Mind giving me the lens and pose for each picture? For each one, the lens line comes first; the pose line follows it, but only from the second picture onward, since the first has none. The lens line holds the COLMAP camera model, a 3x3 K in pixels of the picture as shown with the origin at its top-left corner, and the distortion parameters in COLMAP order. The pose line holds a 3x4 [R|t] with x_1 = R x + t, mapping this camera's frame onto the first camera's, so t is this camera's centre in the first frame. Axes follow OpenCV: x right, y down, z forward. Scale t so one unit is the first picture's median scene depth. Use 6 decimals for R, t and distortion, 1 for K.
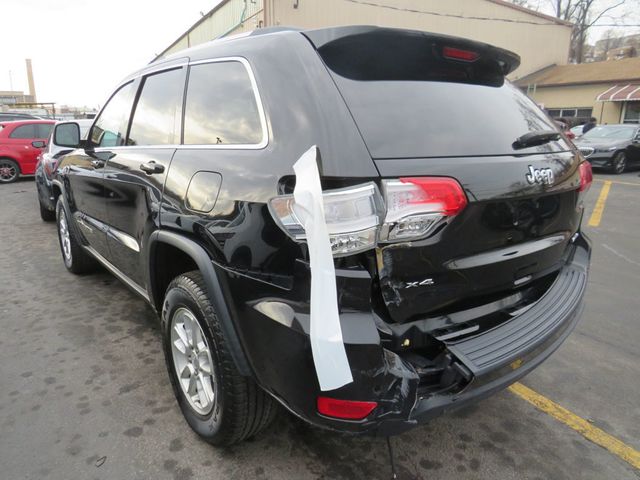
lens RADIAL K [[451.1, 0, 320.2], [0, 451.1, 238.9], [0, 0, 1]] dist [-0.014556, 0.004992]
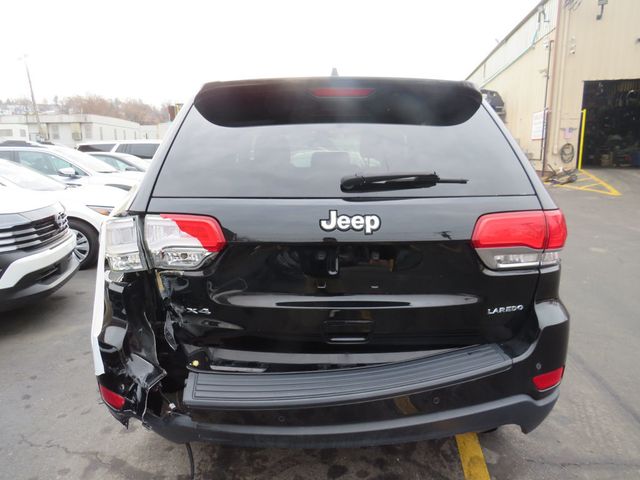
lens RADIAL K [[451.1, 0, 308.9], [0, 451.1, 241.0], [0, 0, 1]] dist [-0.014556, 0.004992]
pose [[0.804440, 0.100816, -0.585417, 1.073578], [-0.132885, 0.991060, -0.011930, -0.093048], [0.578980, 0.087390, 0.810645, 0.255779]]
